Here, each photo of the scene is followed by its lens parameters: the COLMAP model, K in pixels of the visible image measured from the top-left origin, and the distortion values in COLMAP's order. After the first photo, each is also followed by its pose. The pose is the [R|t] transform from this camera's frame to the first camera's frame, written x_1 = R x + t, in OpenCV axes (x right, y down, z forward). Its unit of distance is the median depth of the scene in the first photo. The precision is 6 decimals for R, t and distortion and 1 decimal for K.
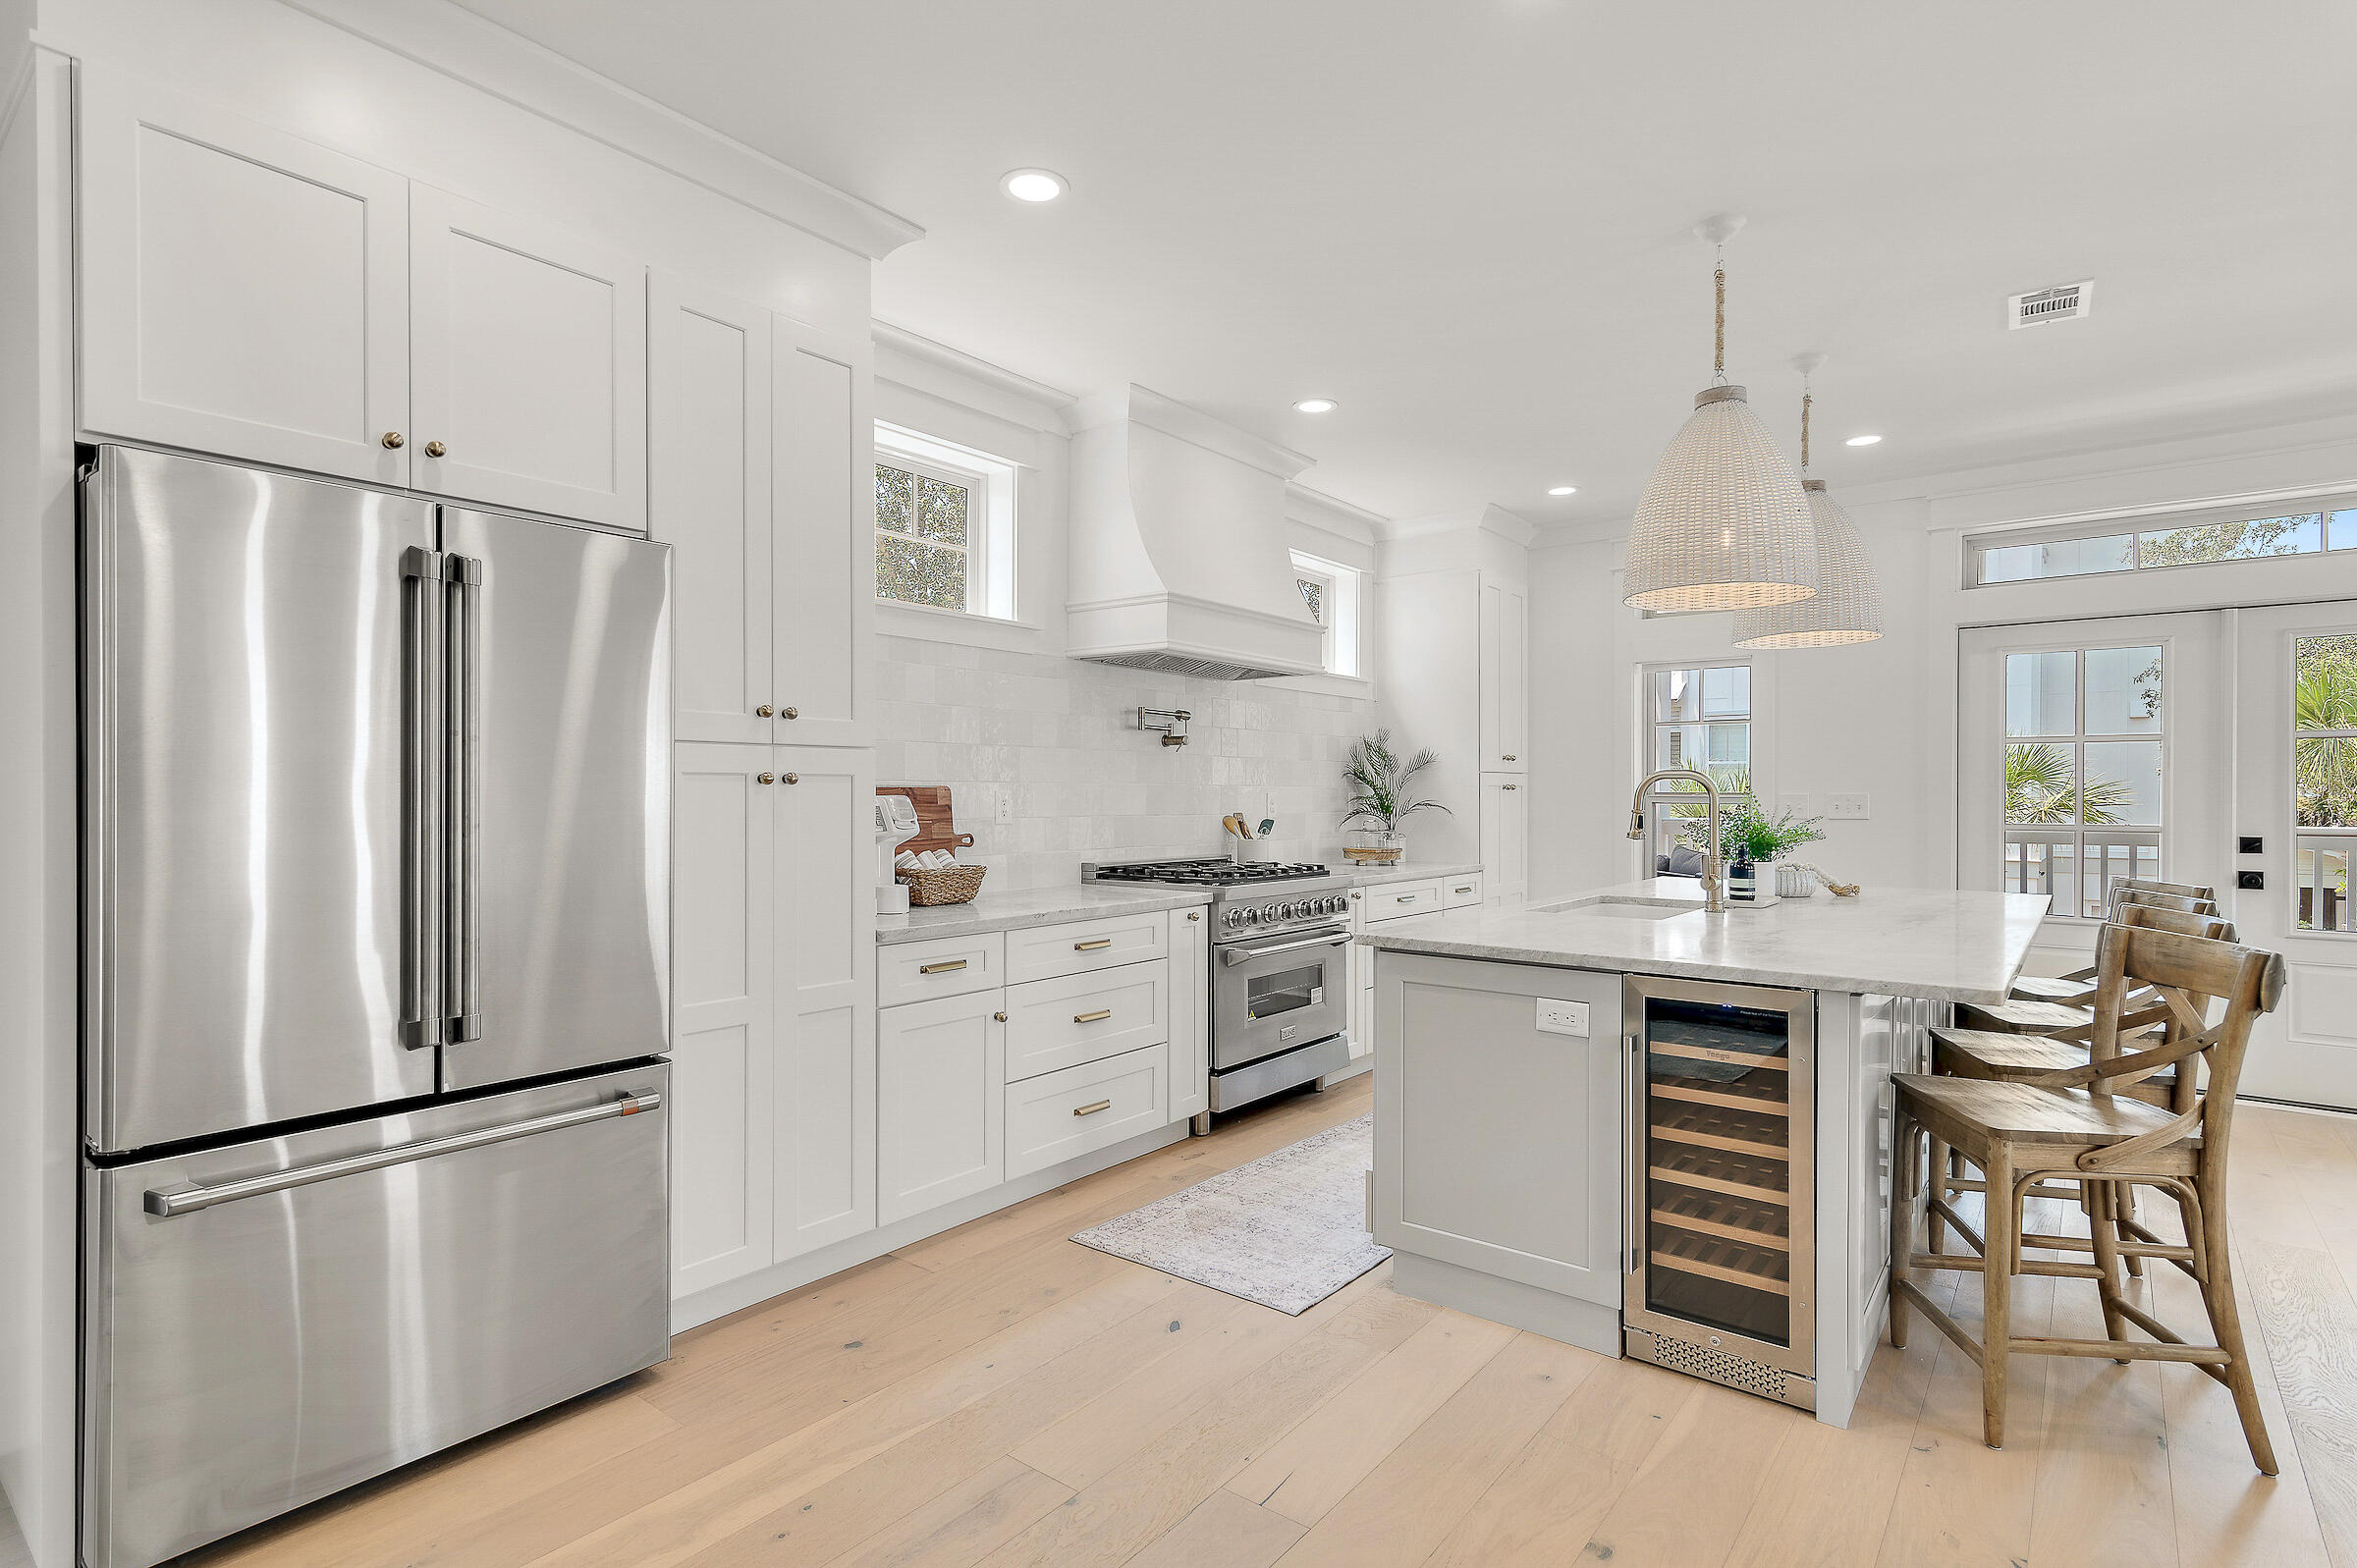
lens RADIAL K [[1172.0, 0, 1173.4], [0, 1172.0, 795.9], [0, 0, 1]] dist [0.003233, 0.000162]
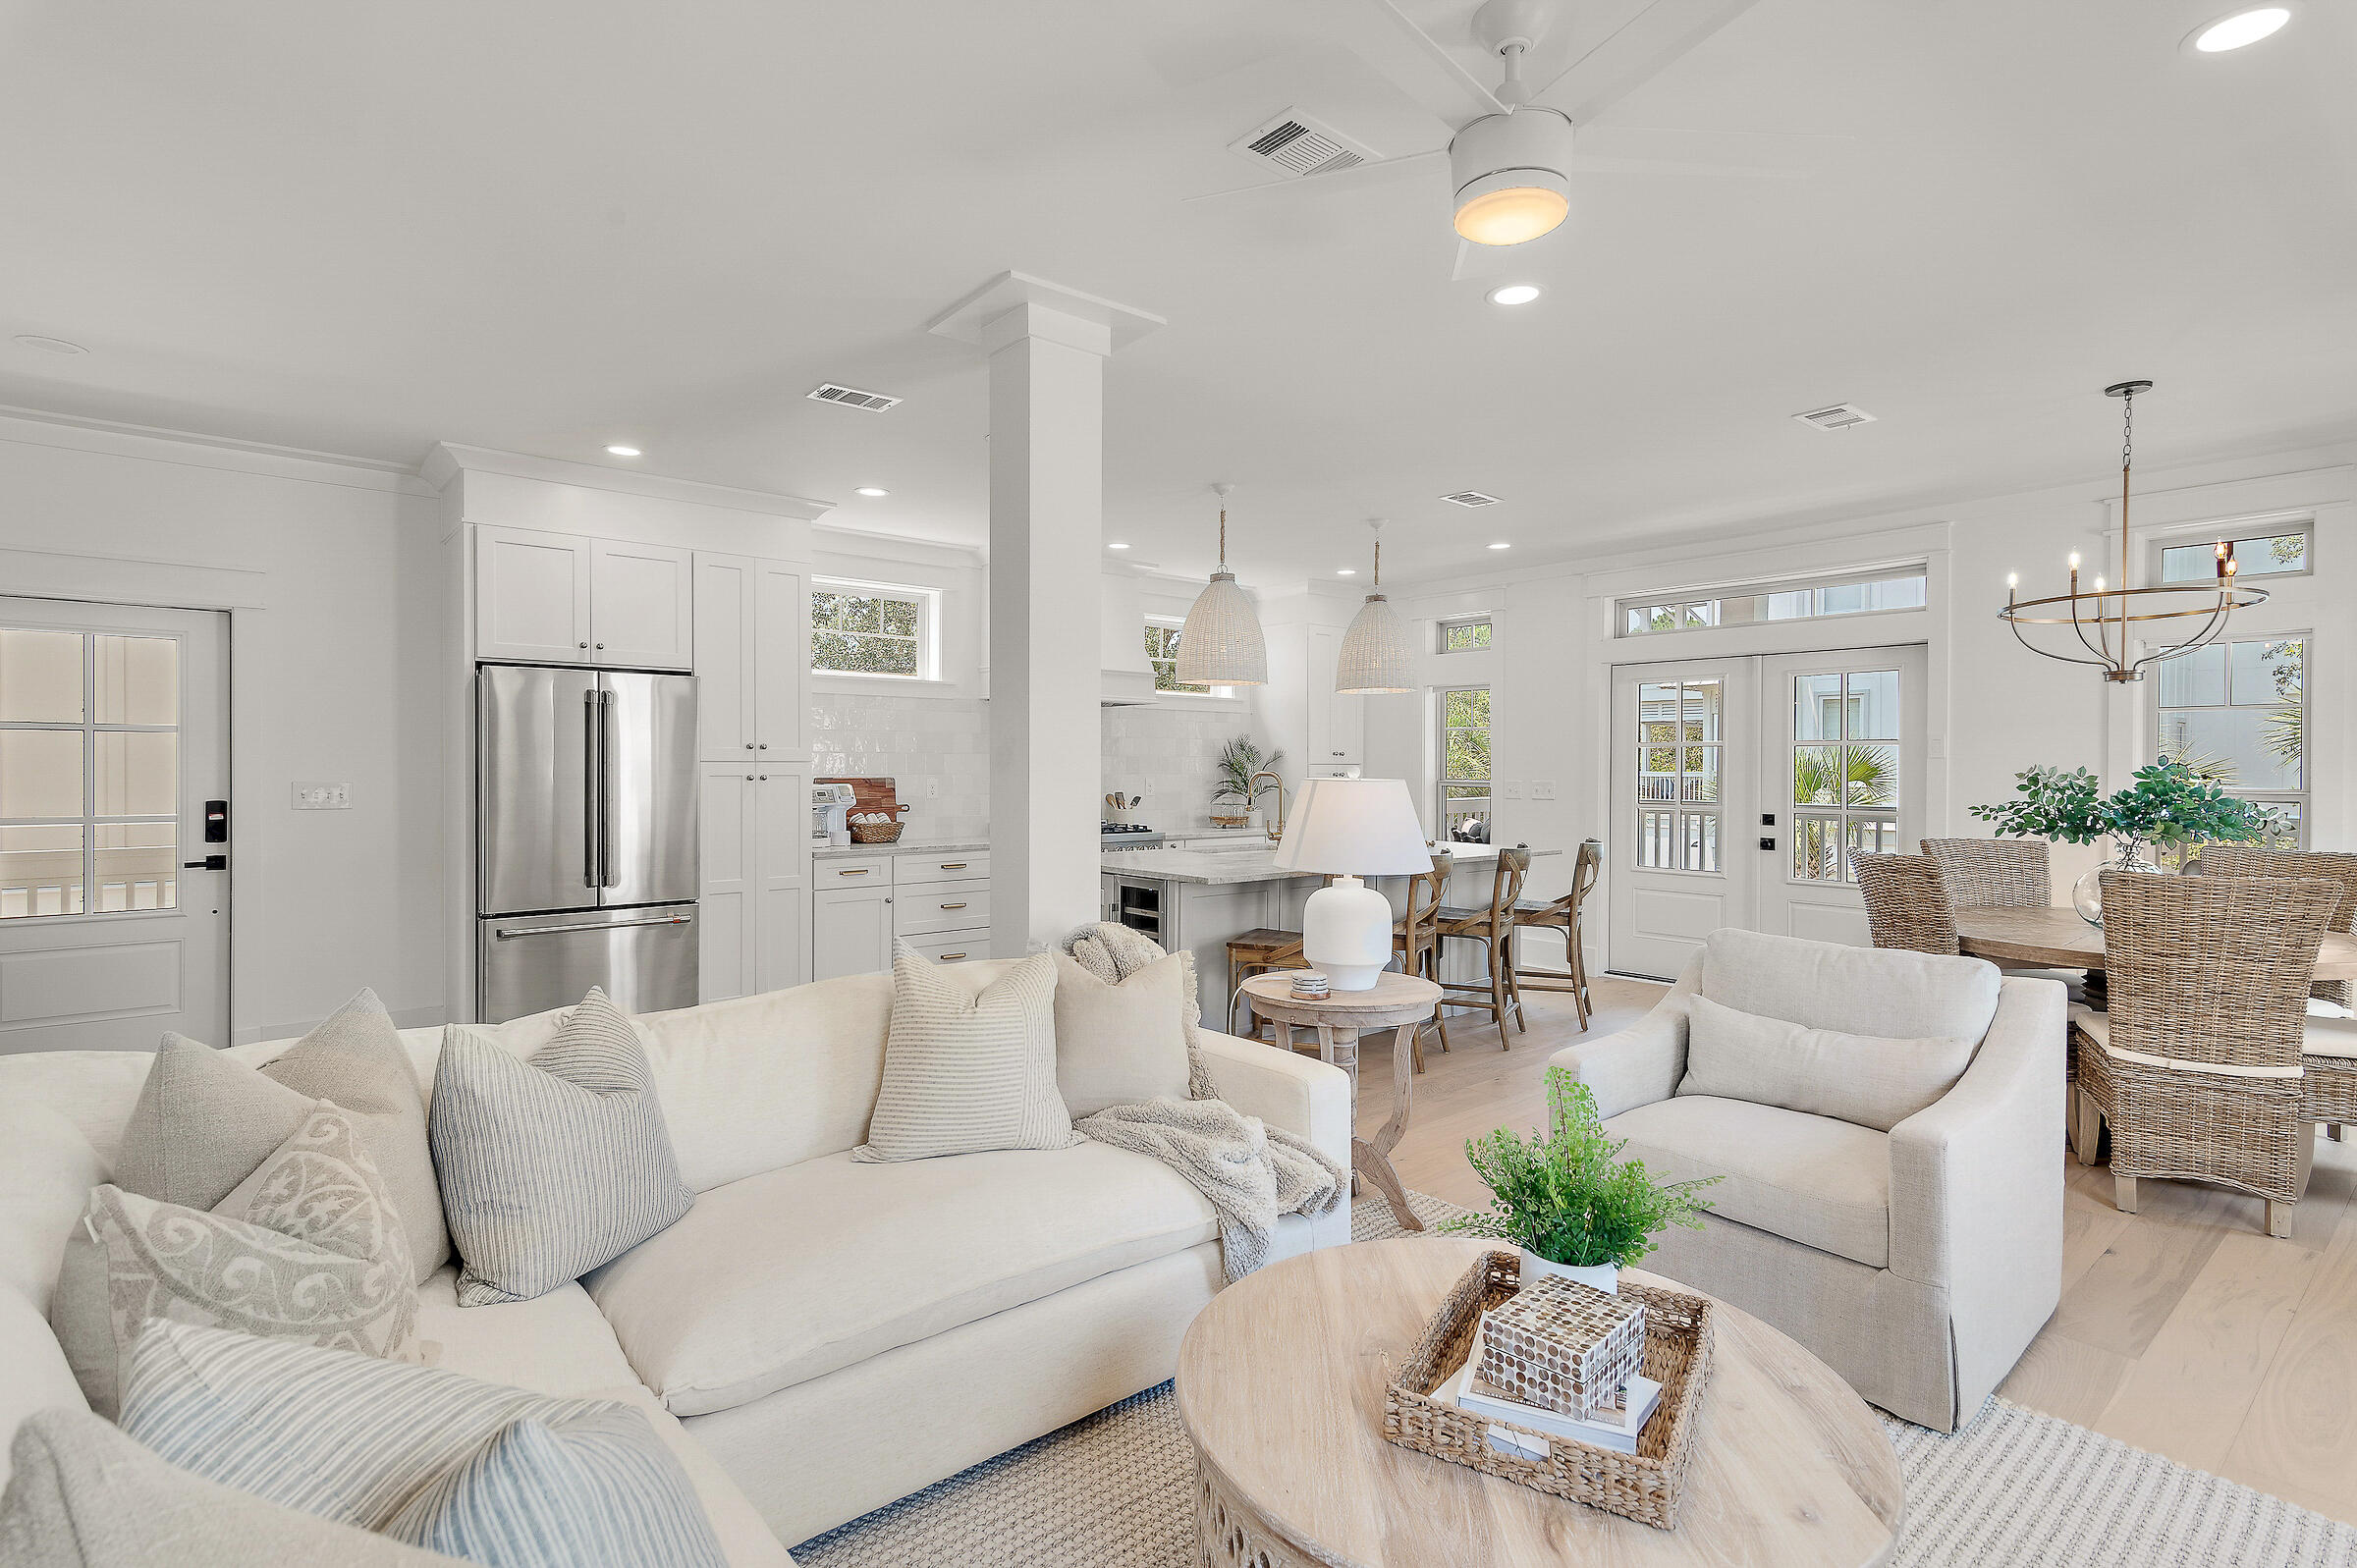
lens RADIAL K [[1172.0, 0, 1186.0], [0, 1172.0, 769.1], [0, 0, 1]] dist [0.003233, 0.000162]
pose [[0.982351, 0.003481, -0.187013, 0.607107], [-0.003017, 0.999992, 0.002763, -0.028428], [0.187021, -0.002150, 0.982354, -0.693436]]
